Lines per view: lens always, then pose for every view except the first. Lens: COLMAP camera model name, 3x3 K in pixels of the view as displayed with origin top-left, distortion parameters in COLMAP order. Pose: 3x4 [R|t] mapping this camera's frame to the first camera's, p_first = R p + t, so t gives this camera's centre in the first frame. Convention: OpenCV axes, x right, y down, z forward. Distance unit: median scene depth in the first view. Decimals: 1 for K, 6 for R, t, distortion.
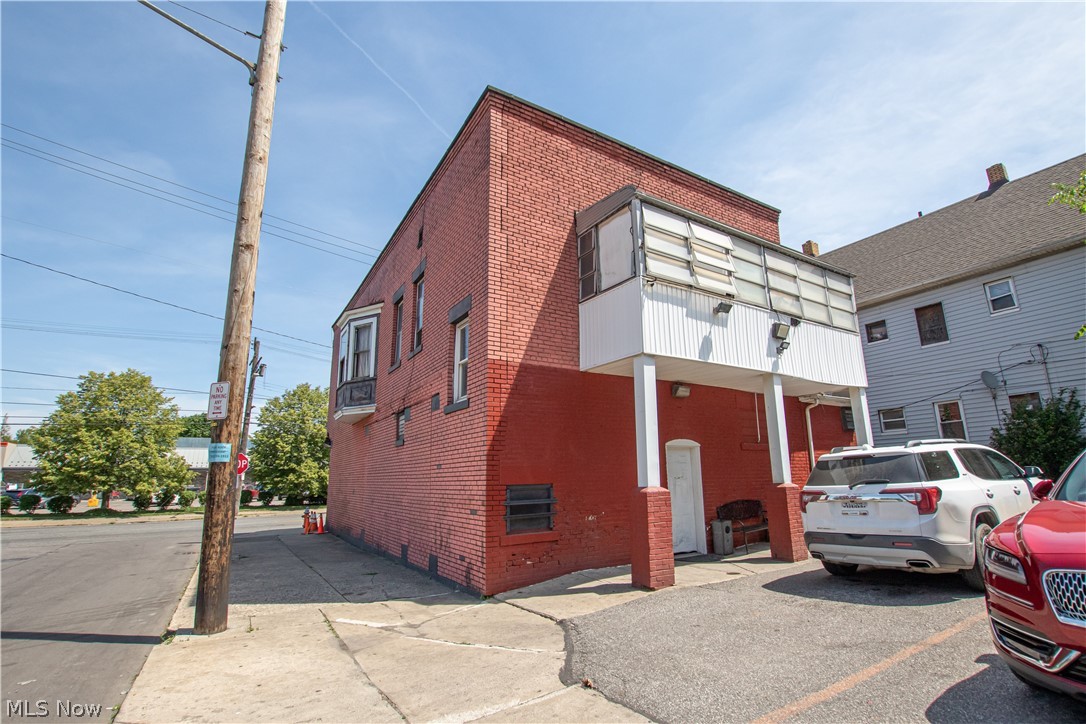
lens RADIAL K [[498.4, 0, 544.6], [0, 498.4, 376.5], [0, 0, 1]] dist [-0.033297, 0.004572]
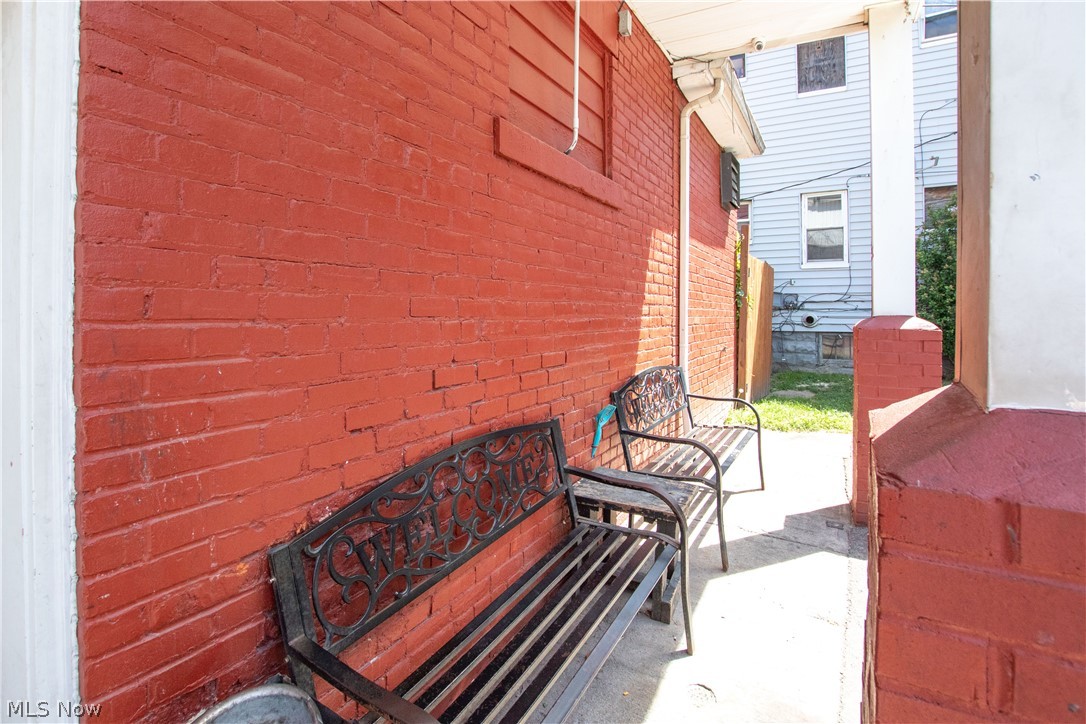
lens RADIAL K [[498.4, 0, 542.7], [0, 498.4, 361.7], [0, 0, 1]] dist [-0.033297, 0.004572]
pose [[0.879639, -0.024994, 0.474985, 0.373562], [-0.125670, 0.950920, 0.282769, 0.184891], [-0.458741, -0.308426, 0.833325, 0.926198]]
